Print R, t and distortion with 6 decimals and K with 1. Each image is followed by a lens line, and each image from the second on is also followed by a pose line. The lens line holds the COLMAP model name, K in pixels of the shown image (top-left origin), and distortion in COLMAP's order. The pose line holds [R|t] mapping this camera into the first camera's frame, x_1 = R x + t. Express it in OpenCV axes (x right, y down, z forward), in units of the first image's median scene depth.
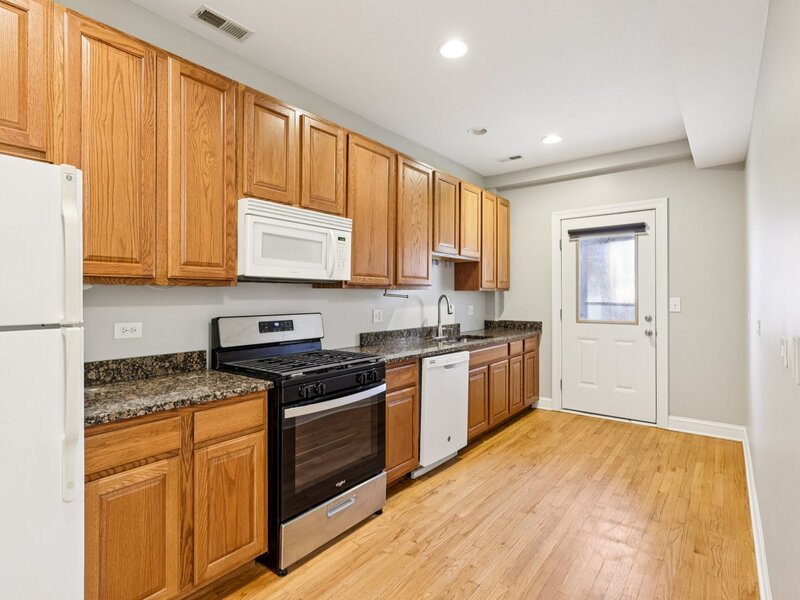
lens RADIAL K [[410.4, 0, 396.8], [0, 410.4, 297.3], [0, 0, 1]] dist [-0.002235, 0.000432]
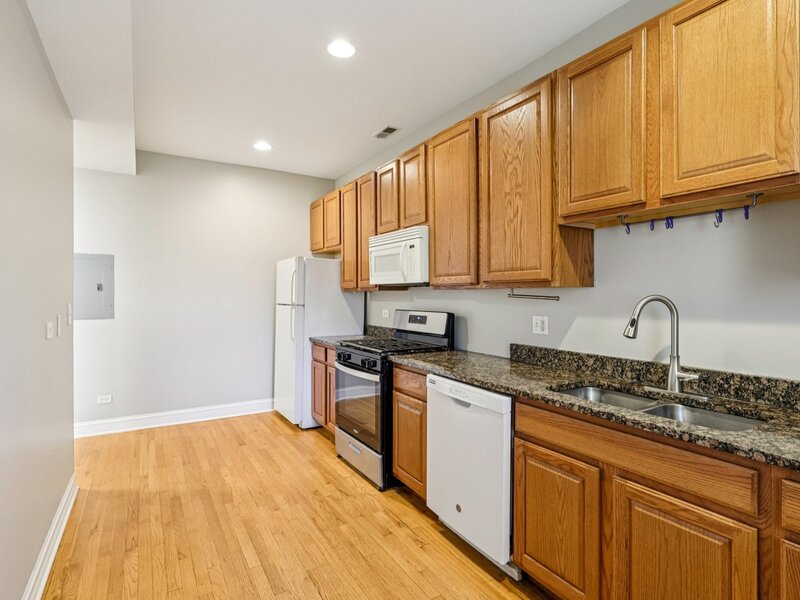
lens RADIAL K [[410.4, 0, 396.8], [0, 410.4, 297.3], [0, 0, 1]] dist [-0.002235, 0.000432]
pose [[-0.334967, 0.003310, -0.942224, 0.896150], [-0.003542, 0.999982, 0.004772, -0.006892], [0.942223, 0.004936, -0.334949, 1.268229]]
